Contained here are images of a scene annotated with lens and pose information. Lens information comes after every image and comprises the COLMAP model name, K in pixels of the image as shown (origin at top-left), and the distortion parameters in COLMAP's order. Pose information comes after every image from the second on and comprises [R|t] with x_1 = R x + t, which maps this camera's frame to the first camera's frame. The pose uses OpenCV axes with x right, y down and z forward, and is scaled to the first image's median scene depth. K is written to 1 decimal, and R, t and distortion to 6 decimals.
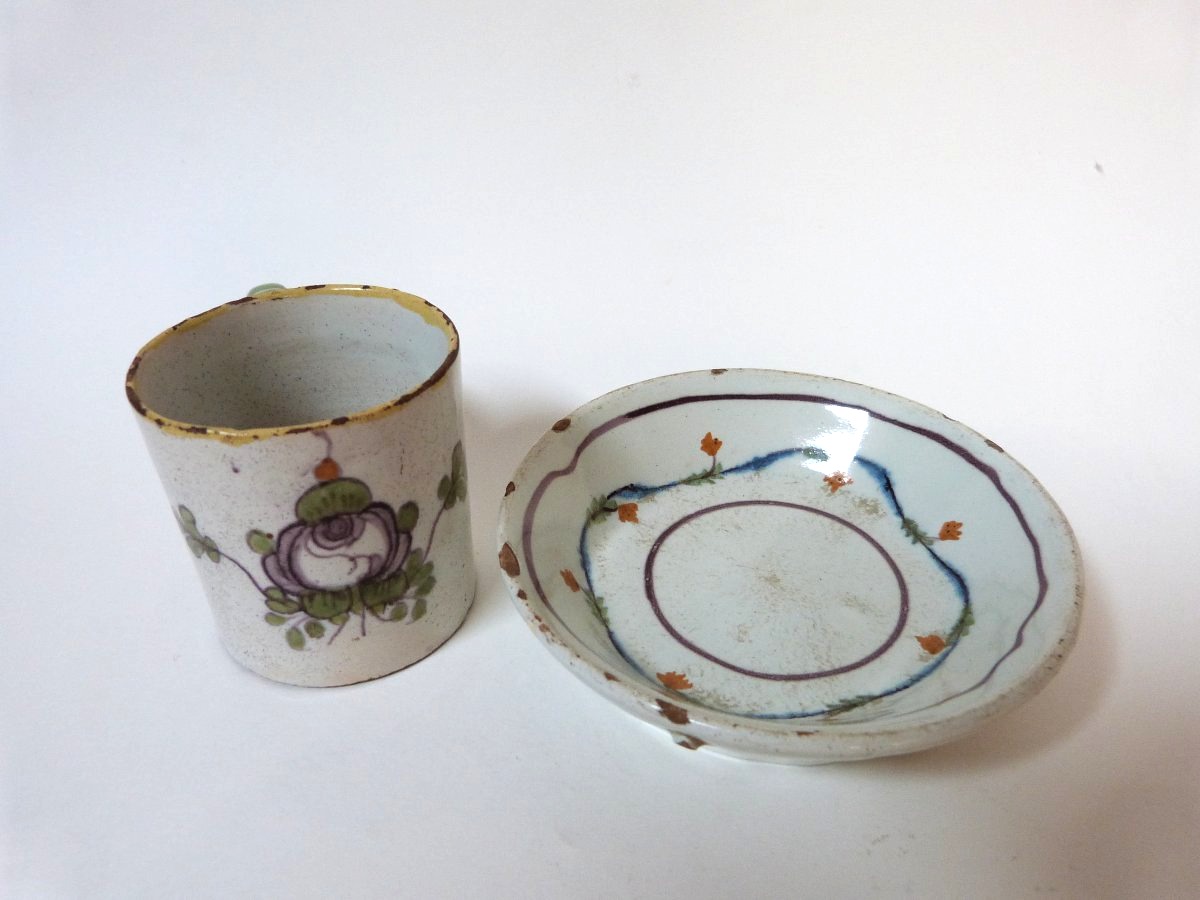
lens RADIAL K [[909.8, 0, 600.0], [0, 909.8, 450.0], [0, 0, 1]] dist [-0.036768, 0.000275]
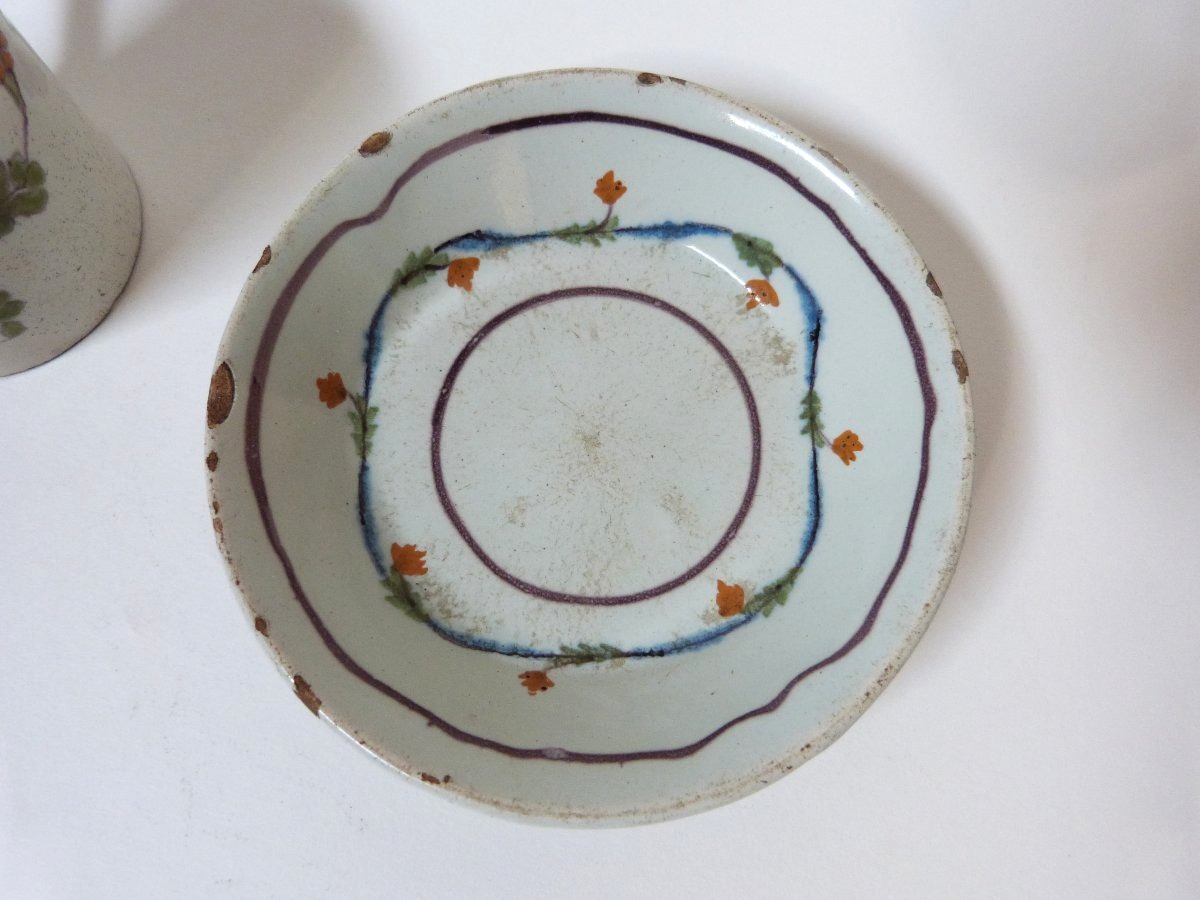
lens RADIAL K [[909.8, 0, 600.0], [0, 909.8, 450.0], [0, 0, 1]] dist [-0.036768, 0.000275]
pose [[0.959547, 0.275444, -0.058308, 0.224963], [-0.169305, 0.729973, 0.662174, -0.340343], [0.224955, -0.625515, 0.747078, 0.379715]]
